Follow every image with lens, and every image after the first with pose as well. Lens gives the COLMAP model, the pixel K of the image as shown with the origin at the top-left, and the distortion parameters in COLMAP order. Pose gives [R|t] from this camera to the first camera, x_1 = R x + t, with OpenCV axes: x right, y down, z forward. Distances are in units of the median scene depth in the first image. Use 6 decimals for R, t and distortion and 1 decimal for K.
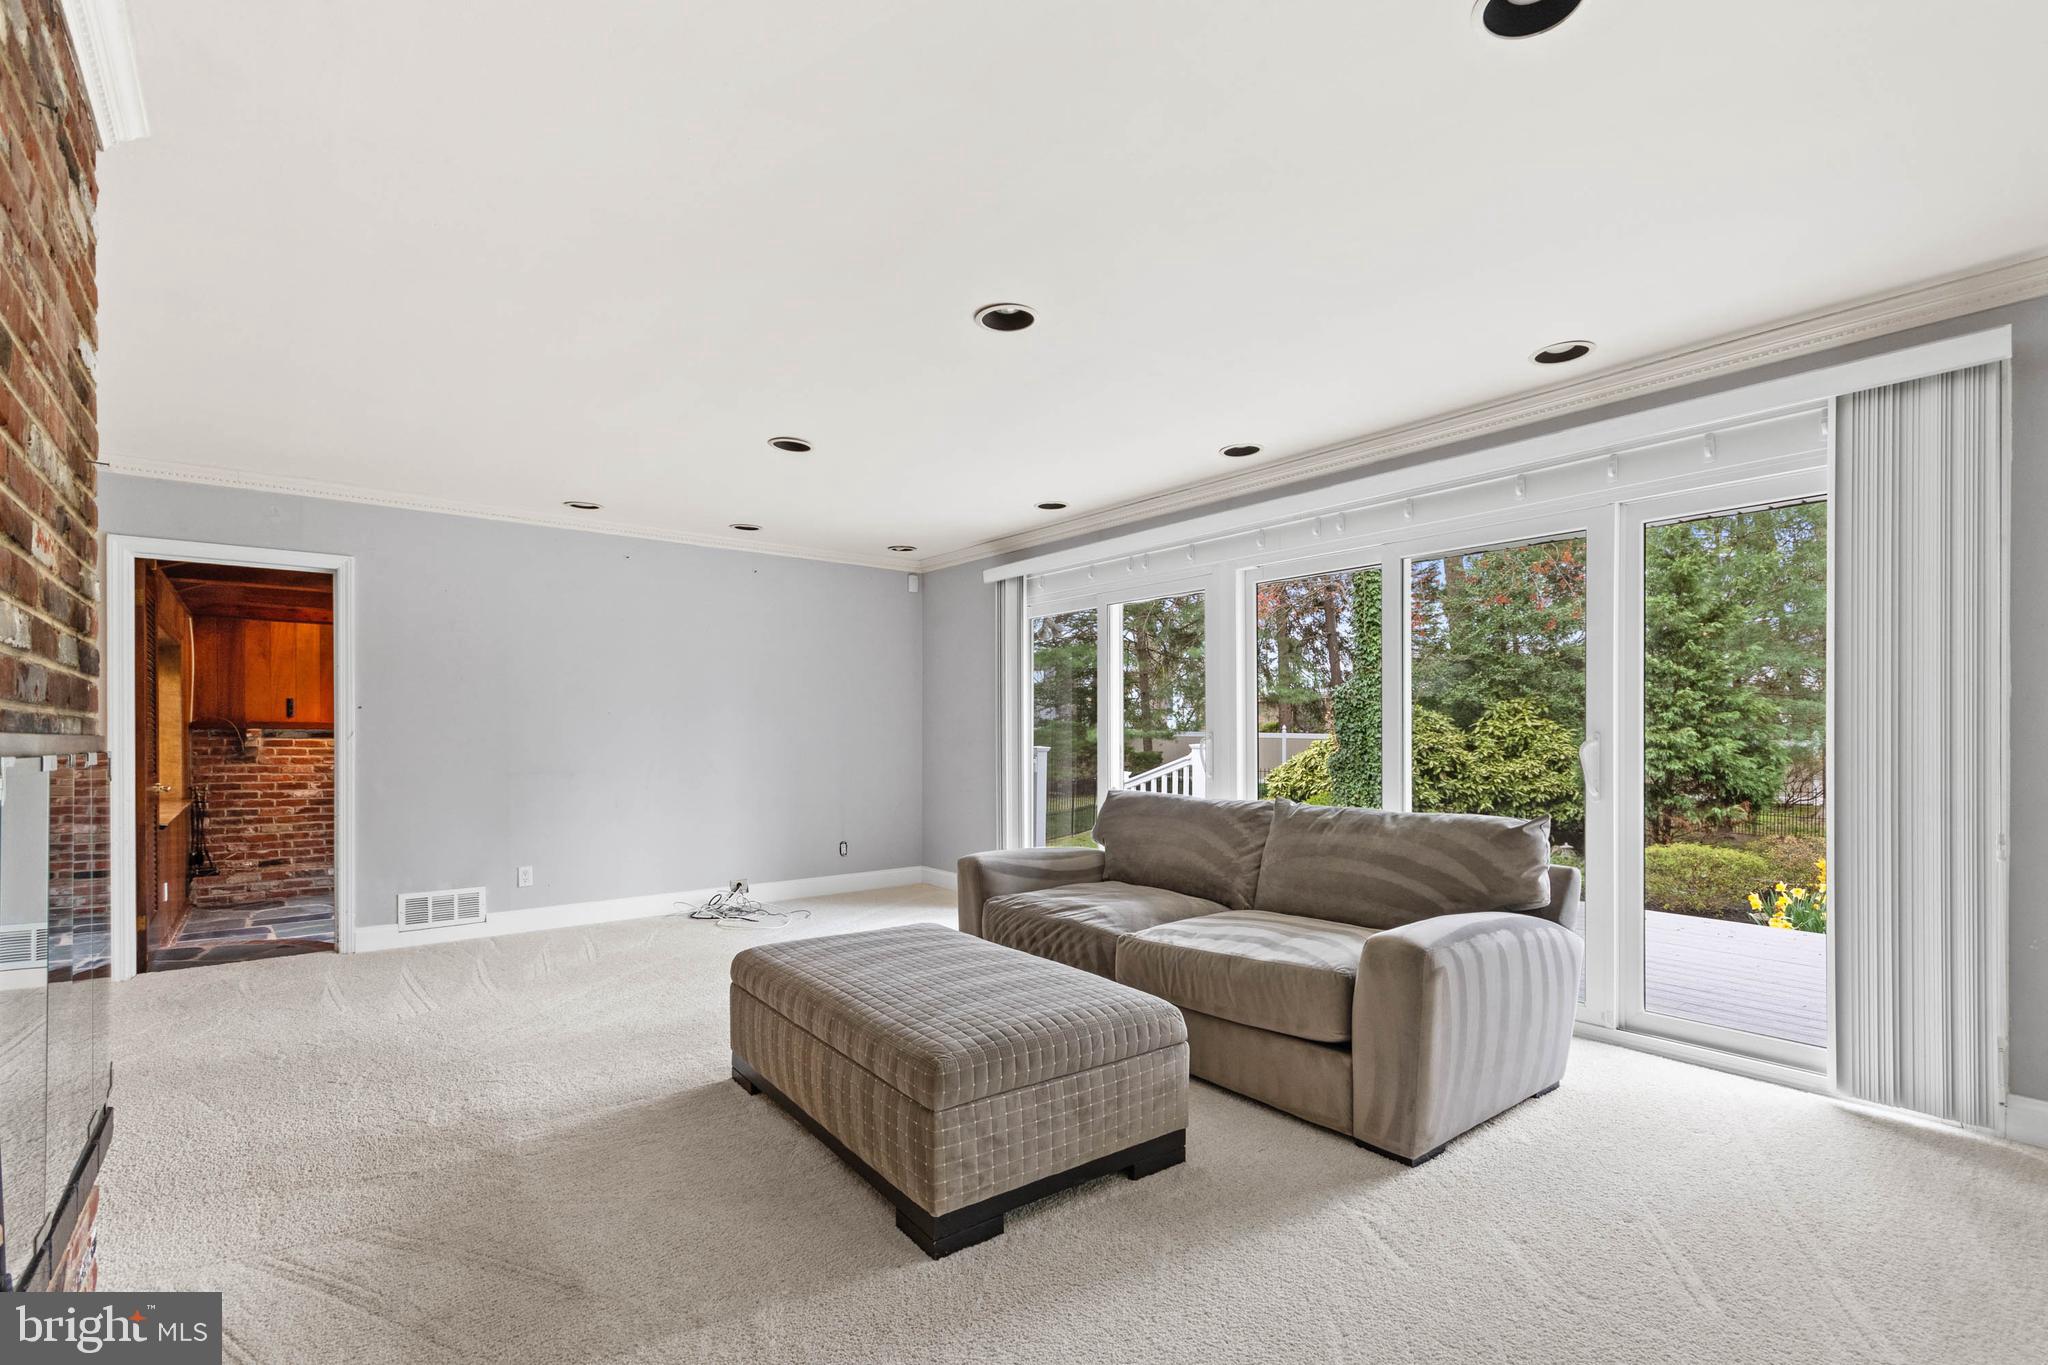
lens RADIAL K [[924.8, 0, 1015.6], [0, 924.8, 737.2], [0, 0, 1]] dist [0.009065, 0.000318]
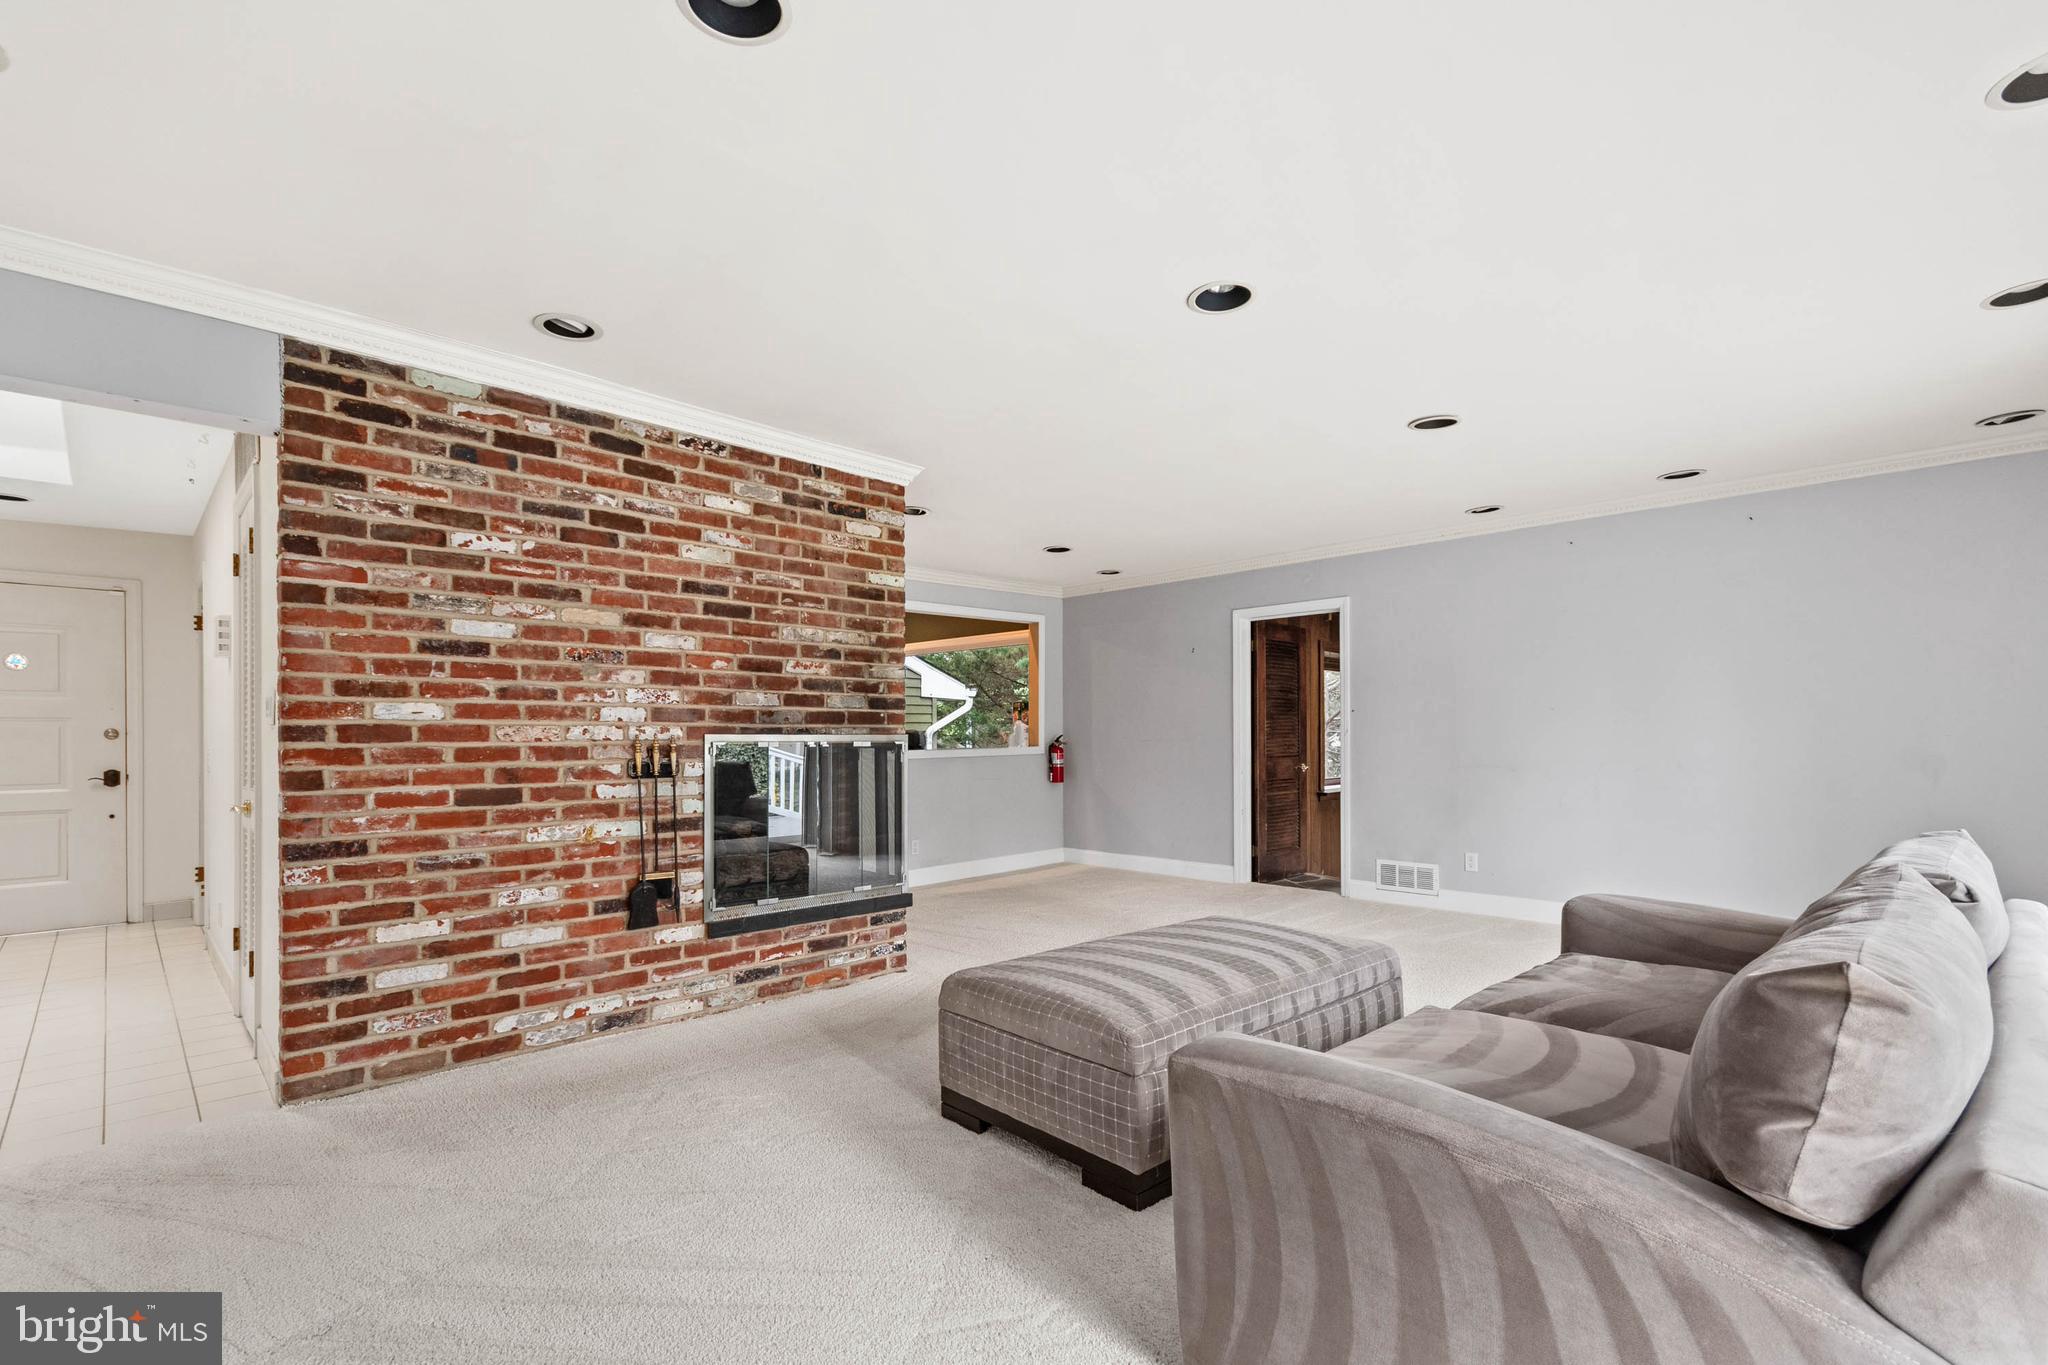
lens RADIAL K [[924.8, 0, 1038.8], [0, 924.8, 729.8], [0, 0, 1]] dist [0.009065, 0.000318]
pose [[0.116134, -0.004984, -0.993221, 0.511633], [0.001098, 0.999987, -0.004889, 0.000323], [0.993233, -0.000522, 0.116138, 0.390141]]
